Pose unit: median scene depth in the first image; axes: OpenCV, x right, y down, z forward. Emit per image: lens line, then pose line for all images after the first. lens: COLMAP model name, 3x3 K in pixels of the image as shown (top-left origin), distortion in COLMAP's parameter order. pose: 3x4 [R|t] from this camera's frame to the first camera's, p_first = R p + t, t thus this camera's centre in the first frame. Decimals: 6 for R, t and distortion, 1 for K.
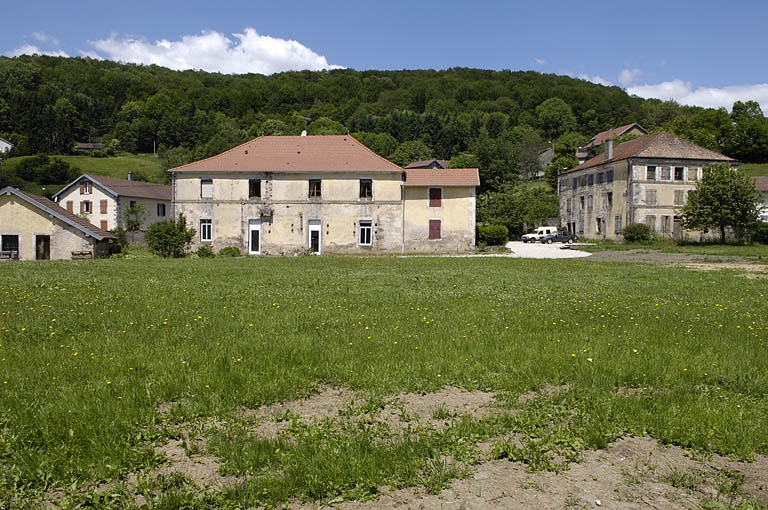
lens RADIAL K [[570.7, 0, 384.0], [0, 570.7, 255.0], [0, 0, 1]] dist [-0.034059, -0.003211]
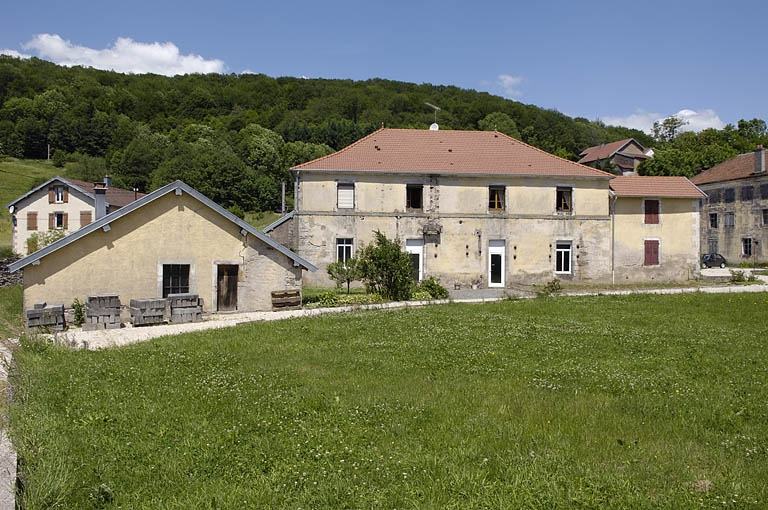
lens RADIAL K [[600.4, 0, 384.0], [0, 600.4, 255.0], [0, 0, 1]] dist [-0.031328, -0.006669]
pose [[0.983736, -0.001266, 0.179615, -0.385506], [0.007470, 0.999398, -0.033866, -0.015626], [-0.179464, 0.034657, 0.983154, 0.243922]]
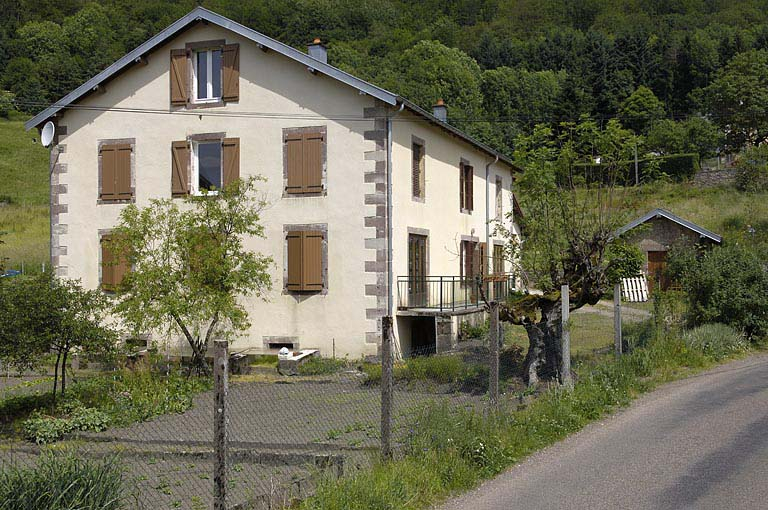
lens RADIAL K [[743.5, 0, 384.0], [0, 743.5, 255.0], [0, 0, 1]] dist [0.003643, -0.003269]
pose [[0.997799, -0.019531, 0.063368, -0.750437], [0.022261, 0.998842, -0.042659, -0.060102], [-0.062461, 0.043976, 0.997078, 1.128749]]
